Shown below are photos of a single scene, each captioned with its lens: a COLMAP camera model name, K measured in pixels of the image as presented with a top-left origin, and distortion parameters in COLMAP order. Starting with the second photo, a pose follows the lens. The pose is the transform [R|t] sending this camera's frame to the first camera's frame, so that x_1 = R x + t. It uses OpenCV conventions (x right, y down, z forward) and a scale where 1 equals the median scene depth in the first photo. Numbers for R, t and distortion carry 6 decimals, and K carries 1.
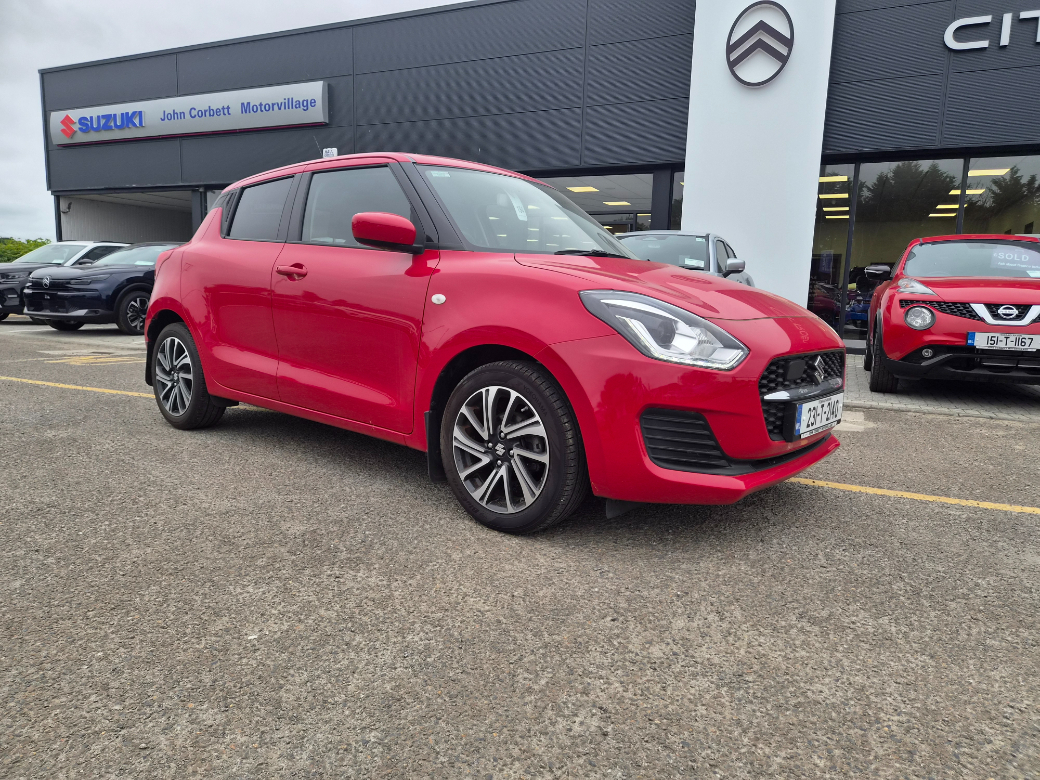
lens RADIAL K [[689.5, 0, 524.6], [0, 689.5, 380.3], [0, 0, 1]] dist [0.061472, -0.049256]
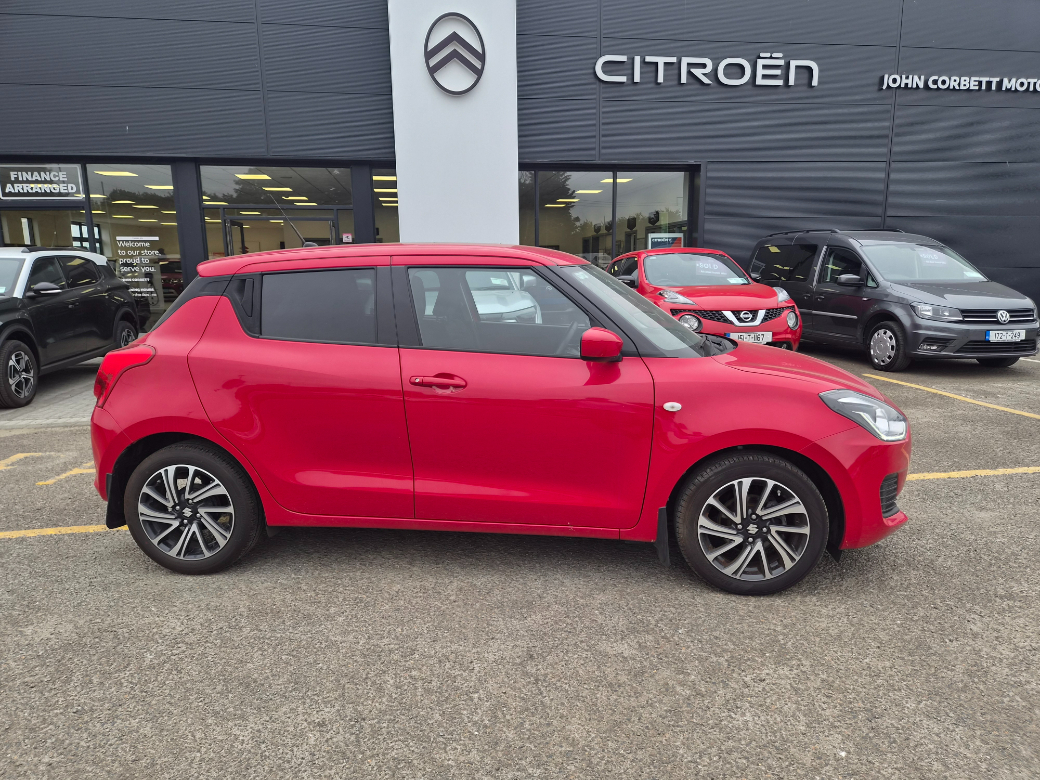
lens RADIAL K [[696.6, 0, 522.7], [0, 696.6, 388.1], [0, 0, 1]] dist [0.060742, -0.048127]
pose [[0.833491, -0.137726, 0.535093, -0.959028], [0.107527, 0.990352, 0.087414, -0.282264], [-0.541969, -0.015322, 0.840259, 0.198578]]
